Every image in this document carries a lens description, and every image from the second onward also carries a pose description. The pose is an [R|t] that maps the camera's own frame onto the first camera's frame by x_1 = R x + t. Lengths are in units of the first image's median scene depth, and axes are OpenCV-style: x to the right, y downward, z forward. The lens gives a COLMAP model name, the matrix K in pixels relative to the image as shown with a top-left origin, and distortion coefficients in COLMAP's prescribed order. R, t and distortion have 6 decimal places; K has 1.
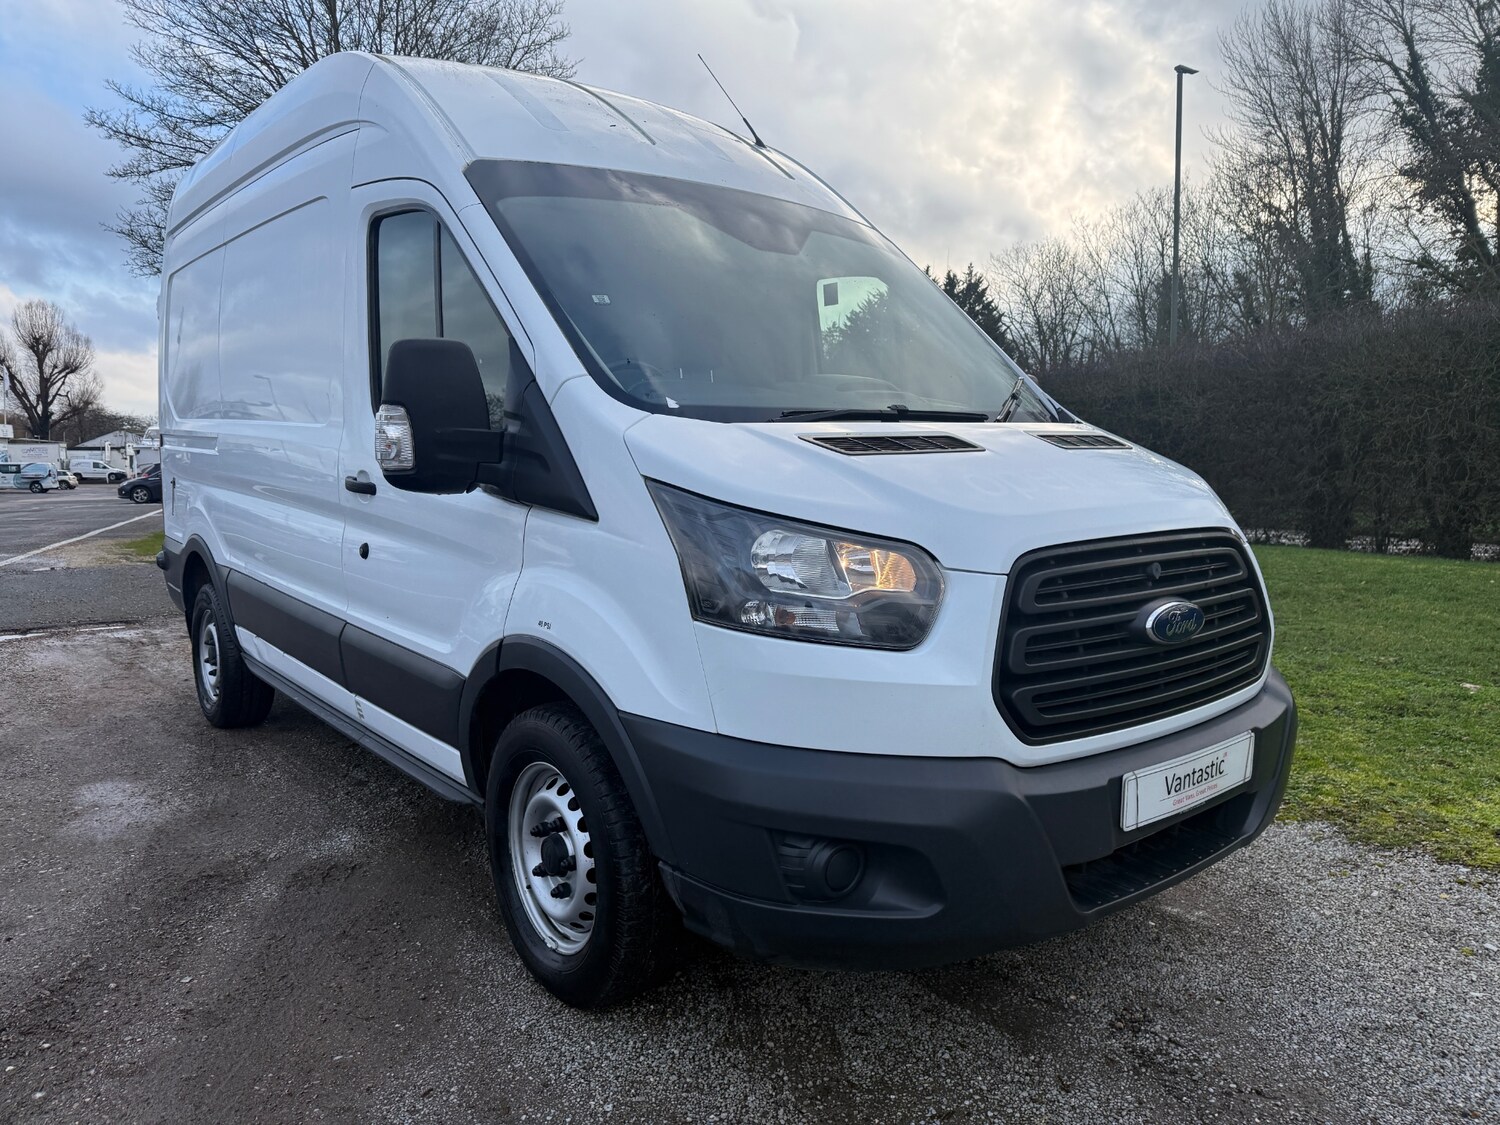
lens RADIAL K [[1067.0, 0, 747.5], [0, 1067.0, 574.3], [0, 0, 1]] dist [0.040553, -0.036240]
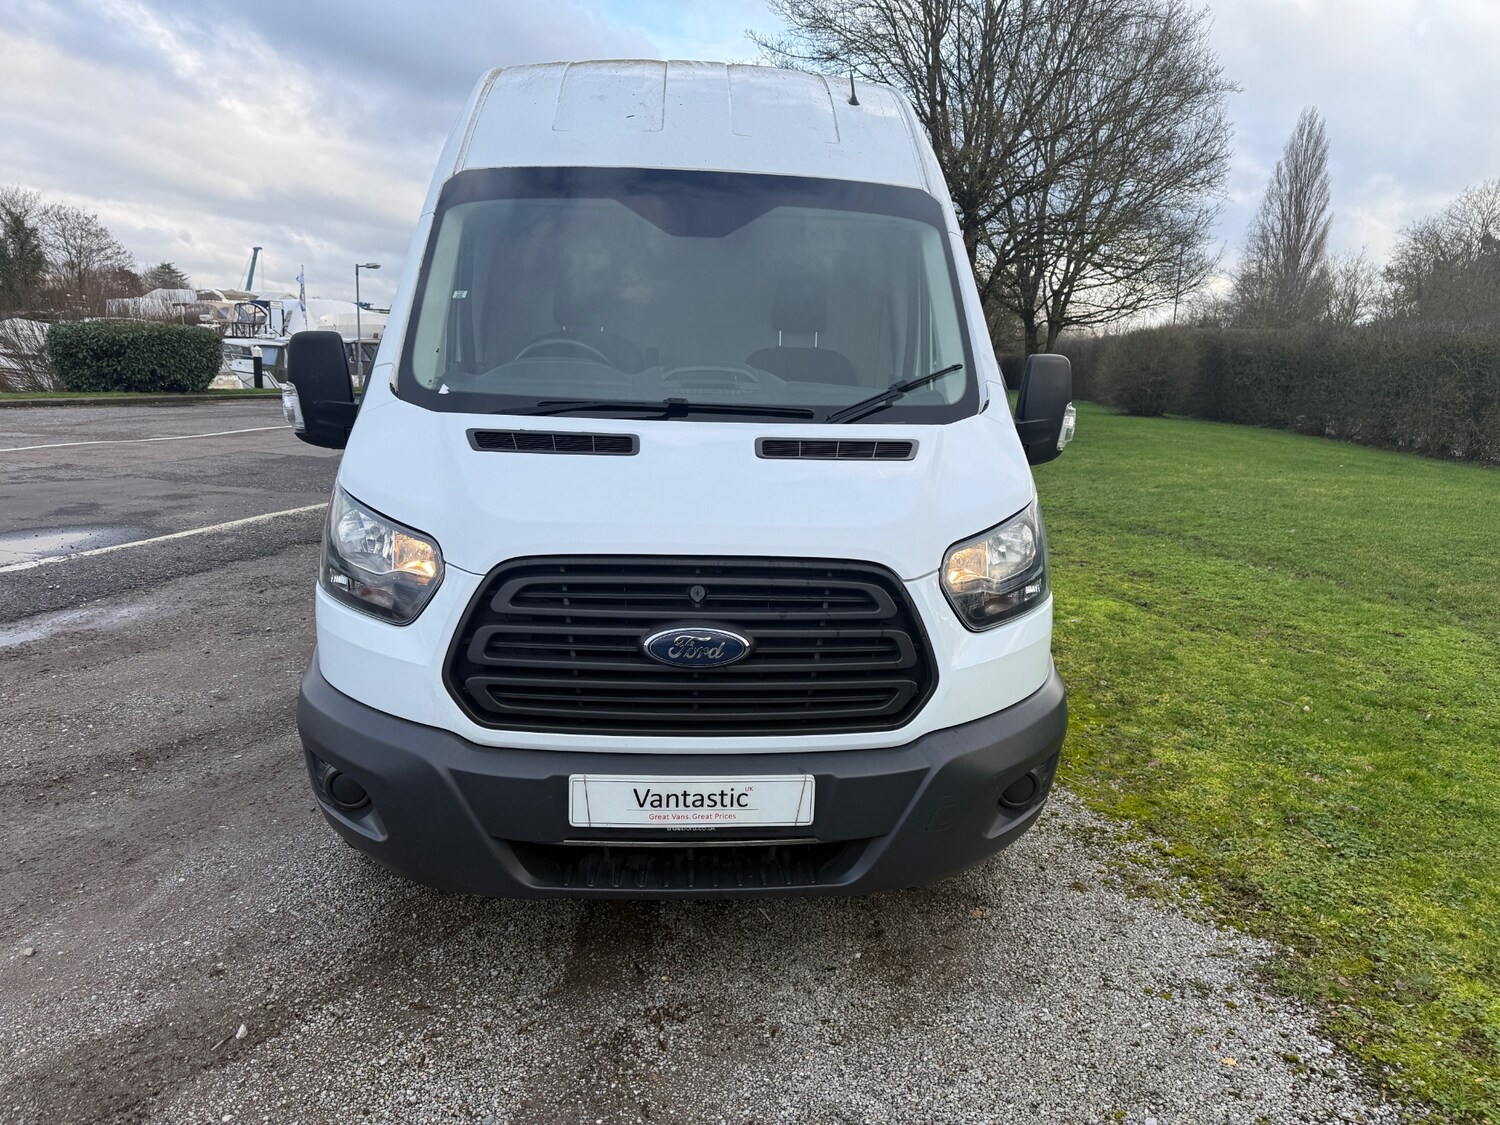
lens RADIAL K [[1066.8, 0, 750.8], [0, 1066.8, 537.3], [0, 0, 1]] dist [0.032881, -0.040081]
pose [[0.819624, 0.137972, -0.556040, 0.976007], [-0.103228, 0.990249, 0.093551, -0.155428], [0.563525, -0.019277, 0.825874, 0.200918]]
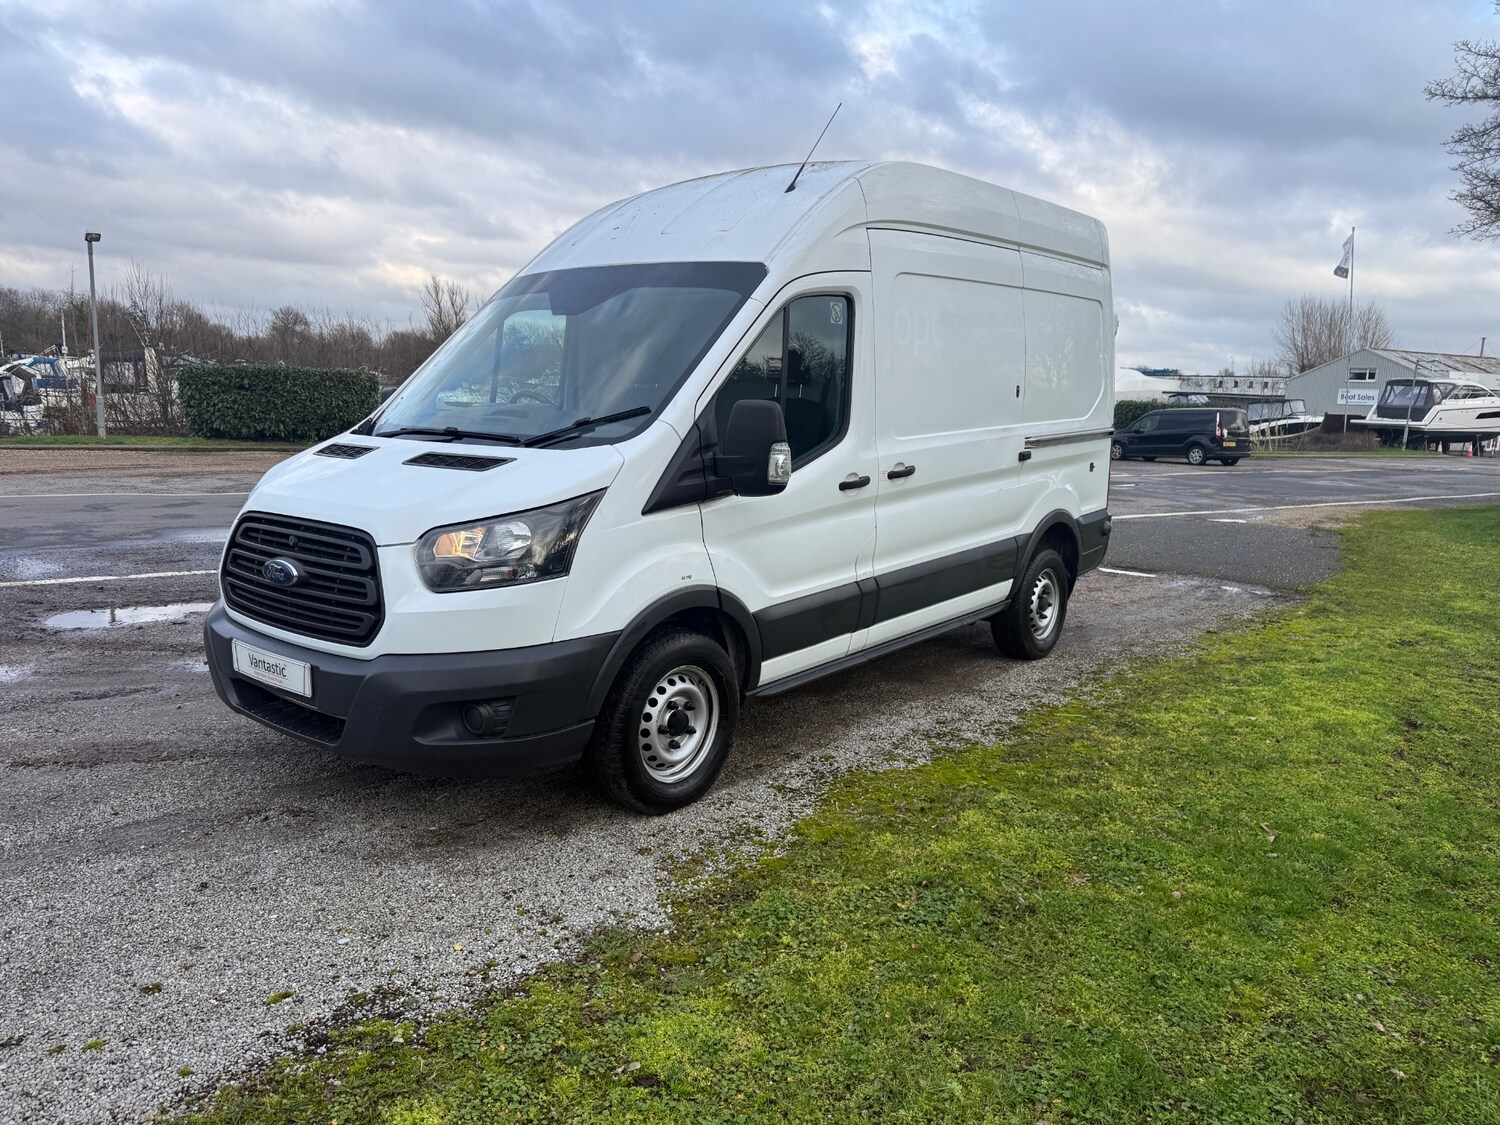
lens RADIAL K [[1064.4, 0, 754.8], [0, 1064.4, 560.8], [0, 0, 1]] dist [0.100705, -0.129874]
pose [[0.215068, 0.171871, -0.961356, 2.108333], [-0.134392, 0.980235, 0.145181, -0.305910], [0.967308, 0.097974, 0.233915, 1.300567]]
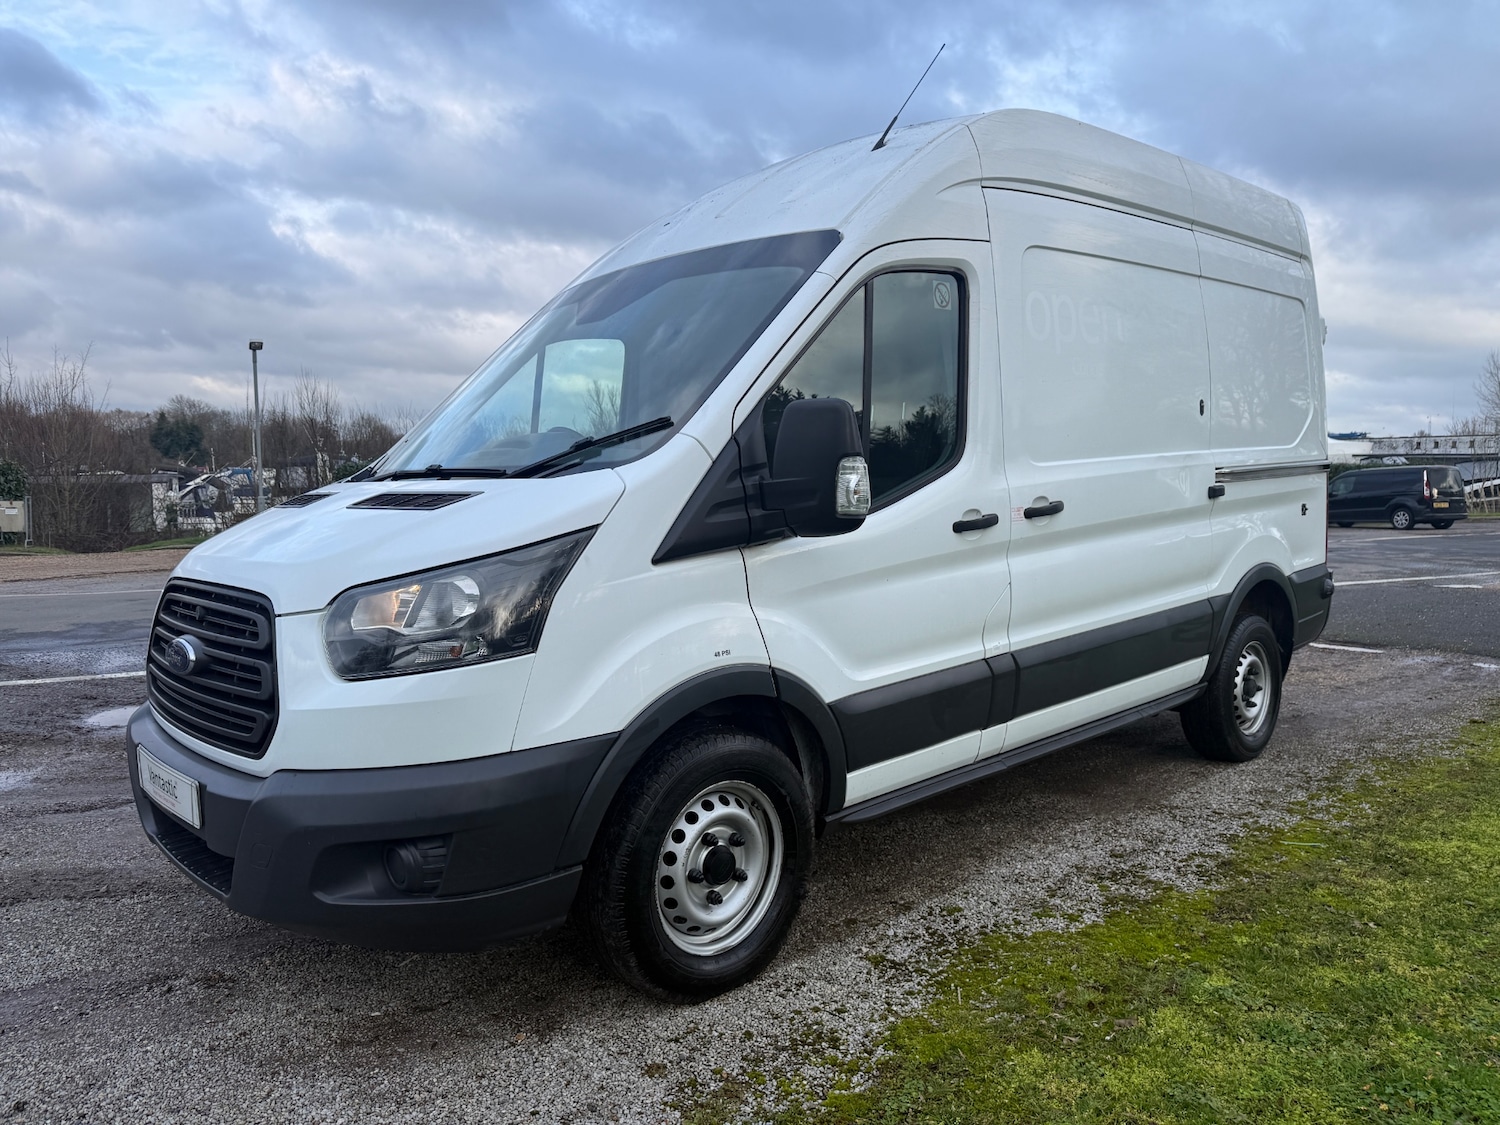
lens RADIAL K [[1069.6, 0, 750.0], [0, 1069.6, 562.5], [0, 0, 1]] dist [0.028061, -0.021771]
pose [[0.069703, 0.090472, -0.993457, 1.631291], [-0.094312, 0.992016, 0.083723, -0.222173], [0.993100, 0.087859, 0.077679, 1.522271]]
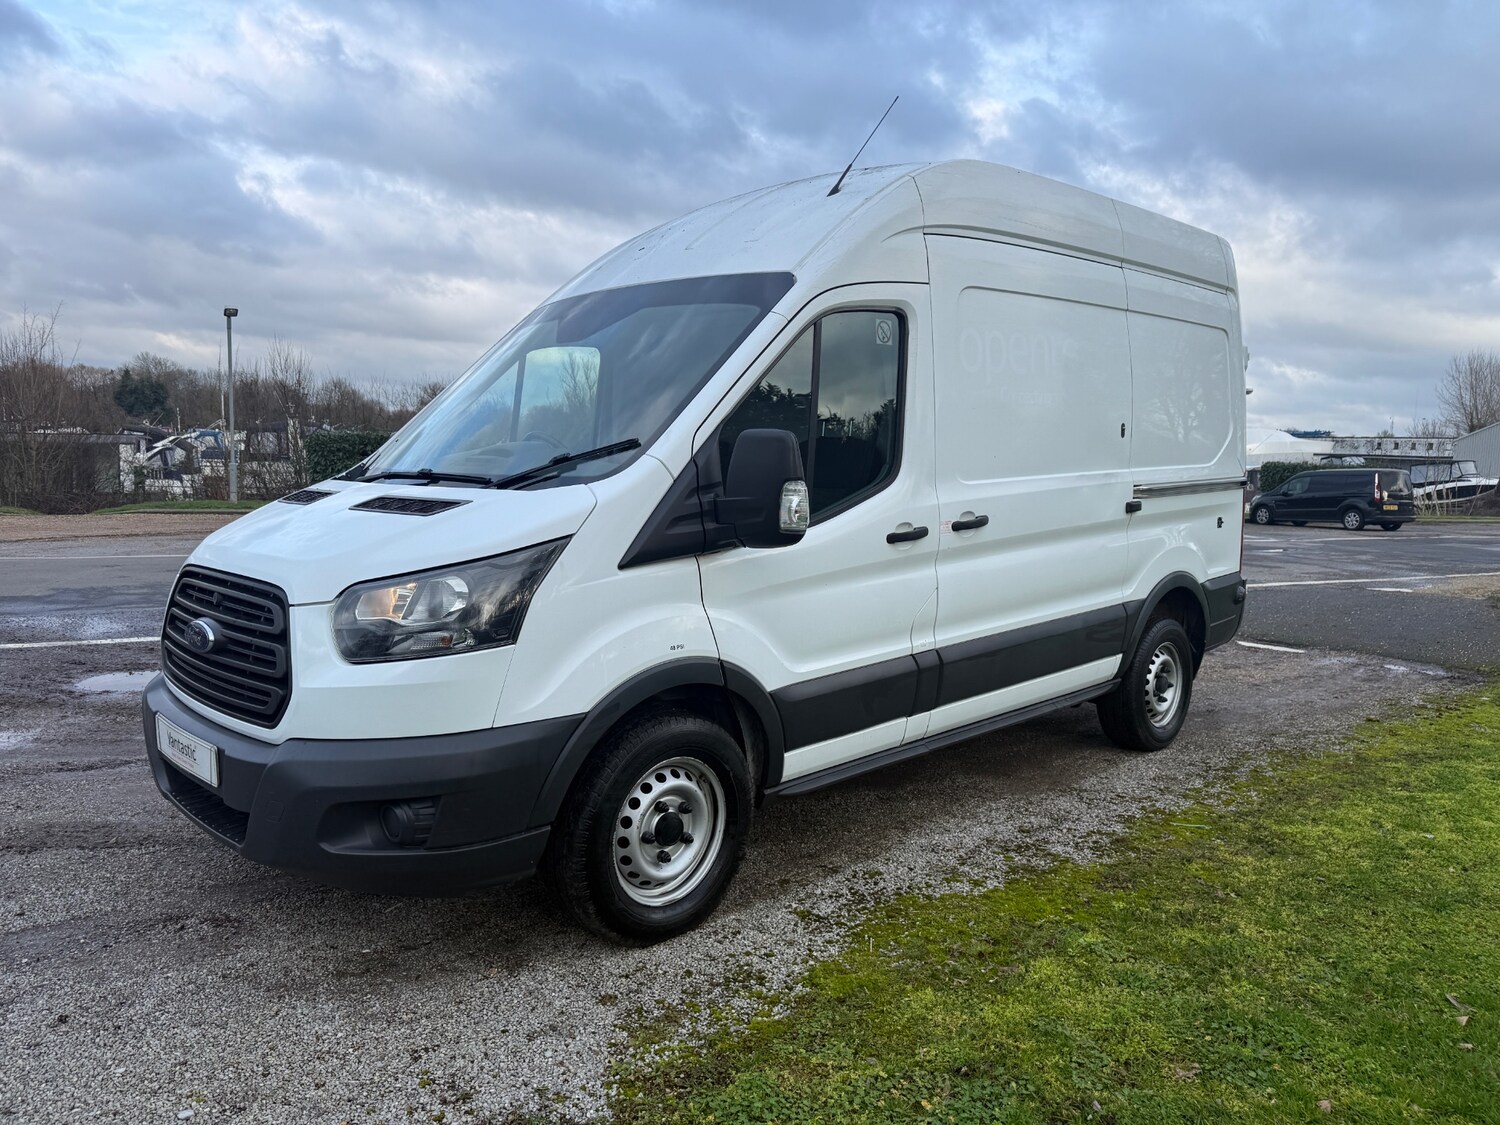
lens RADIAL K [[1068.6, 0, 750.6], [0, 1068.6, 563.5], [0, 0, 1]] dist [0.046166, -0.042692]
pose [[0.094326, 0.115036, -0.988873, 1.812387], [-0.127121, 0.986562, 0.102642, -0.278537], [0.987392, 0.116024, 0.107682, 1.526047]]
